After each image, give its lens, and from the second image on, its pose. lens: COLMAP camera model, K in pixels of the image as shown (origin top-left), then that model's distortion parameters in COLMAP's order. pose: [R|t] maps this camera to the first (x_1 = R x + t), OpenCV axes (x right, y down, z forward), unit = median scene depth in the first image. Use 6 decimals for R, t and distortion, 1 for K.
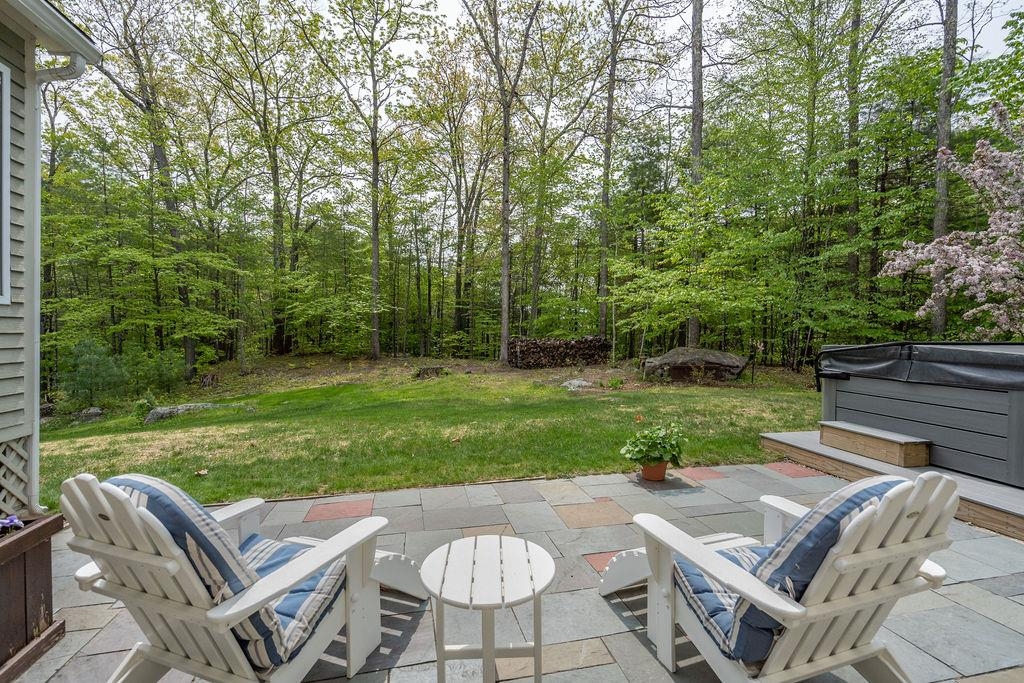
lens RADIAL K [[455.0, 0, 512.0], [0, 455.0, 341.5], [0, 0, 1]] dist [-0.001236, 0.000280]
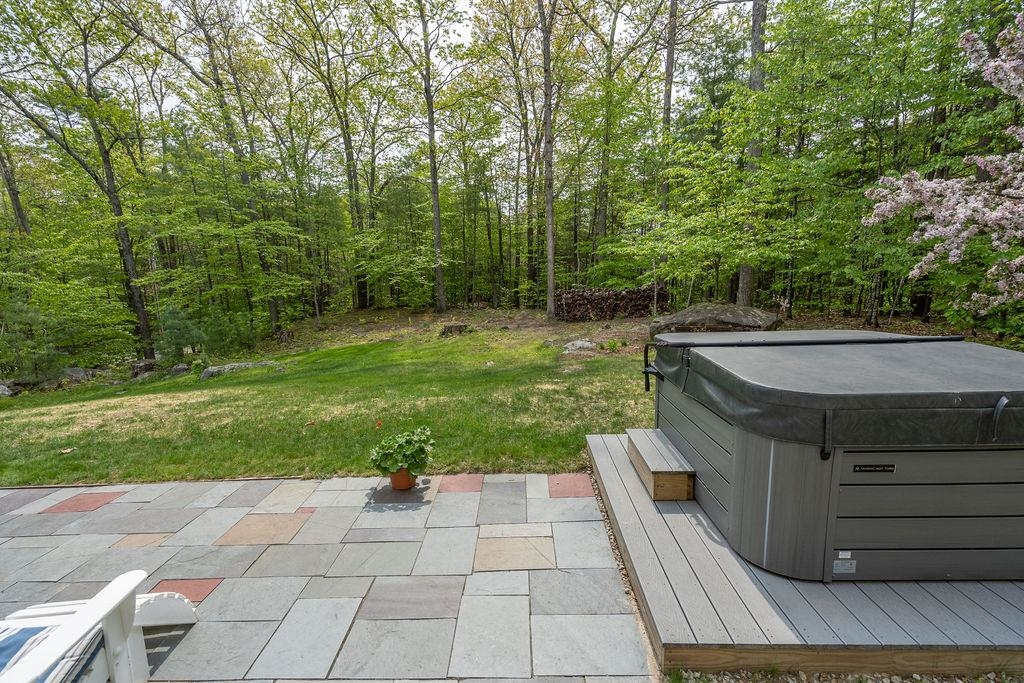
lens RADIAL K [[460.5, 0, 512.0], [0, 460.5, 341.5], [0, 0, 1]] dist [0.000692, 0.000342]
pose [[0.970428, -0.001529, -0.241387, 0.189621], [0.031240, 0.992366, 0.119305, -0.026068], [0.239362, -0.123318, 0.963067, 0.041595]]
